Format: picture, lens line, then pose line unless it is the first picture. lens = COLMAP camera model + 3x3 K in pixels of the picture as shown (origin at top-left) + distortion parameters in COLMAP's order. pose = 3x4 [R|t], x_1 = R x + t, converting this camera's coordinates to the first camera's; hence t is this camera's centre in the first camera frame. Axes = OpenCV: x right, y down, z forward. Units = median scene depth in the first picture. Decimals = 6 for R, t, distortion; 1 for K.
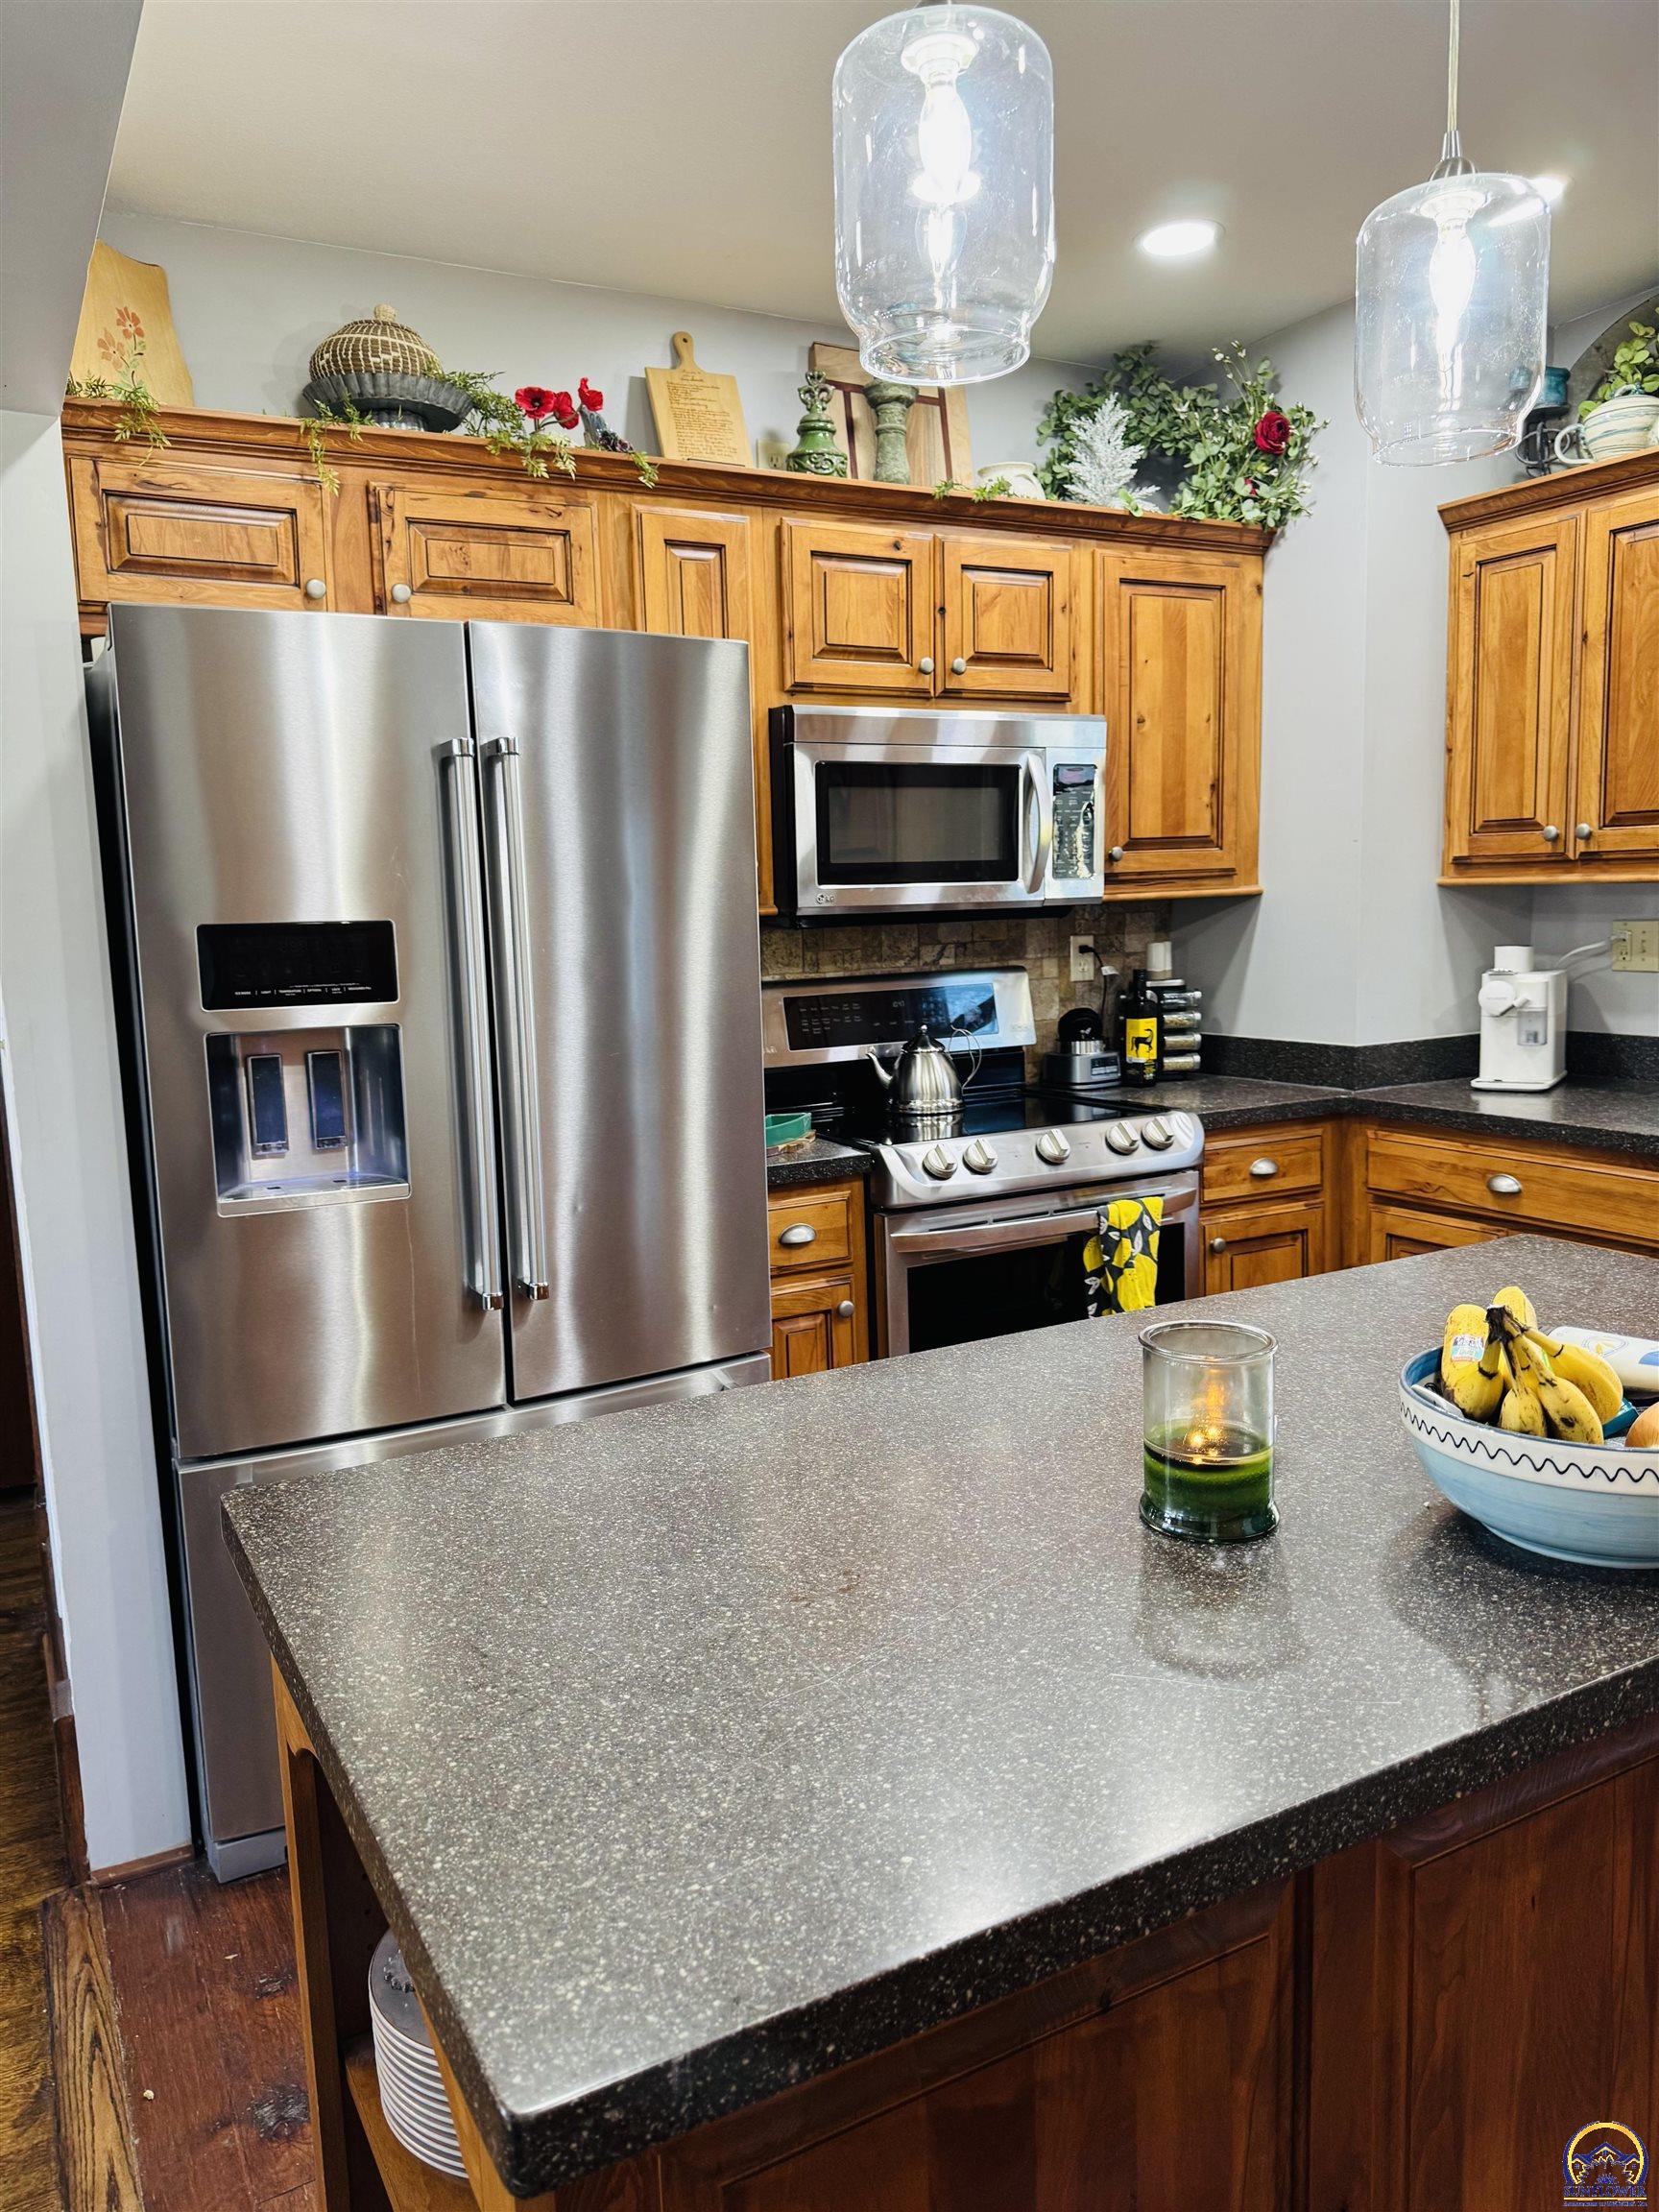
lens RADIAL K [[1562.2, 0, 829.5], [0, 1562.2, 1106.0], [0, 0, 1]] dist [0.071318, -0.110558]
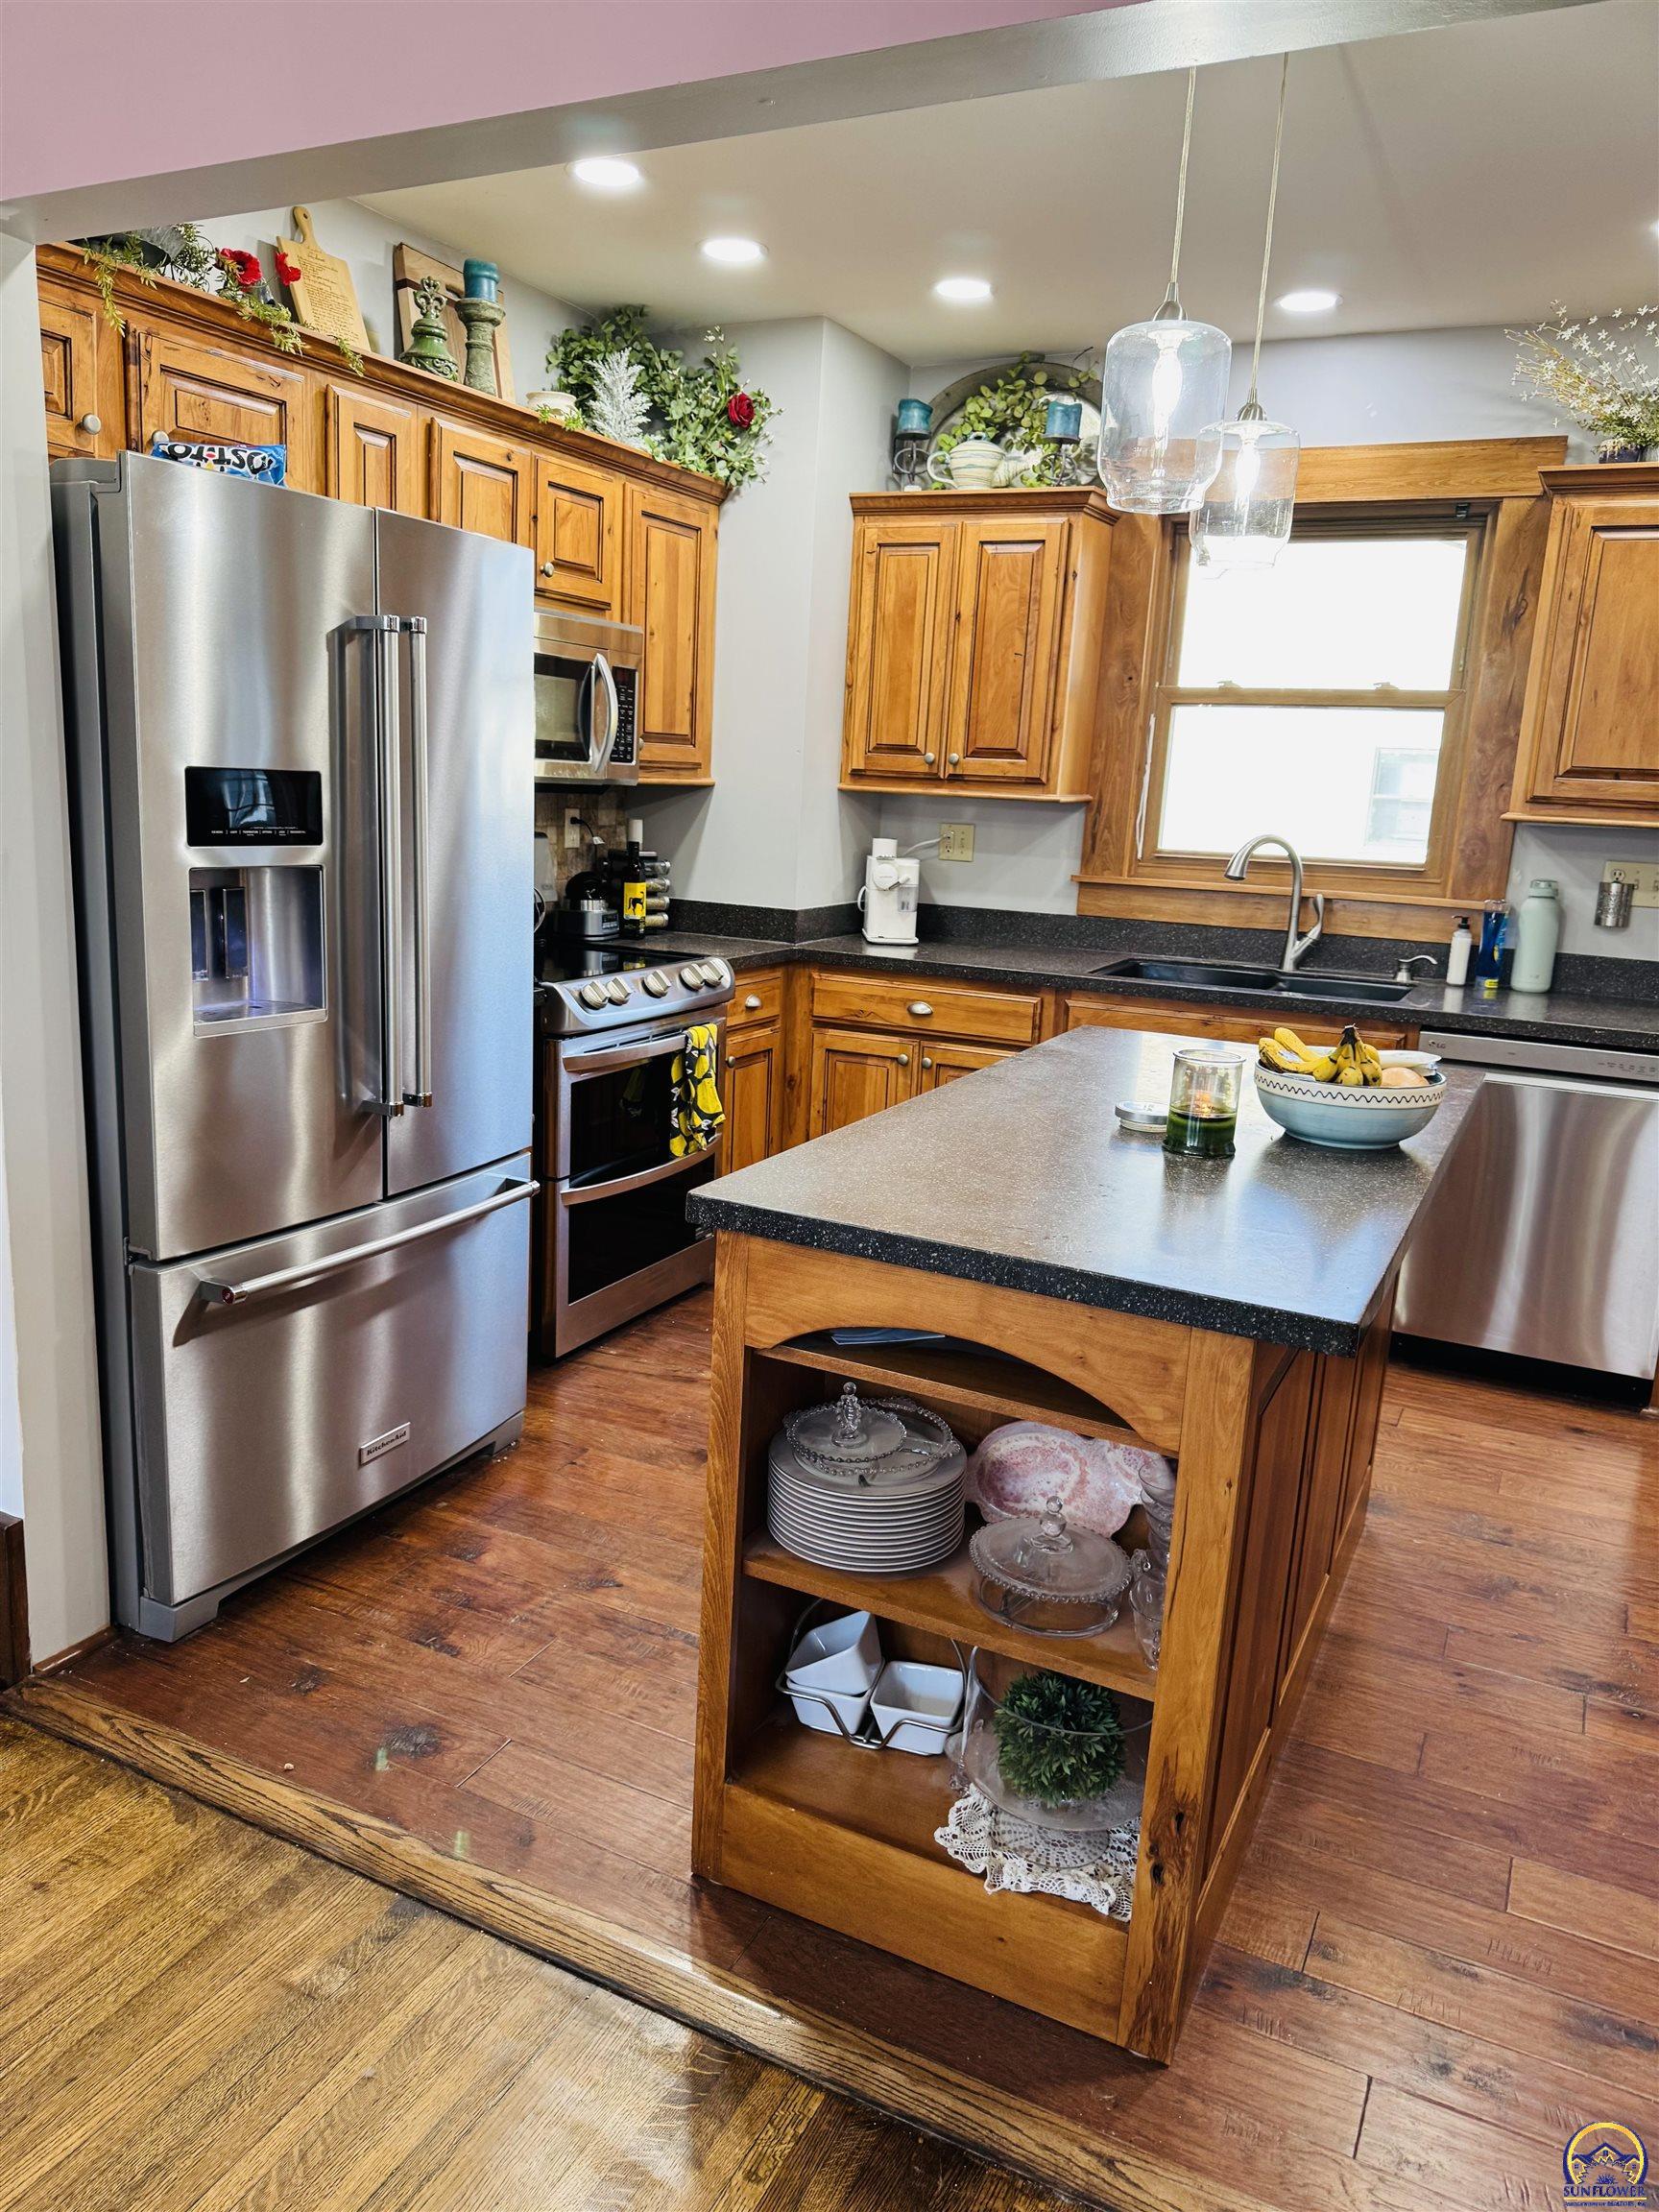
lens RADIAL K [[1535.5, 0, 829.7], [0, 1535.5, 1148.9], [0, 0, 1]] dist [0.069067, -0.103248]
pose [[0.817475, -0.068567, 0.571868, -0.407851], [0.004532, 0.993624, 0.112656, 0.017033], [-0.575946, -0.089502, 0.812573, -0.089779]]
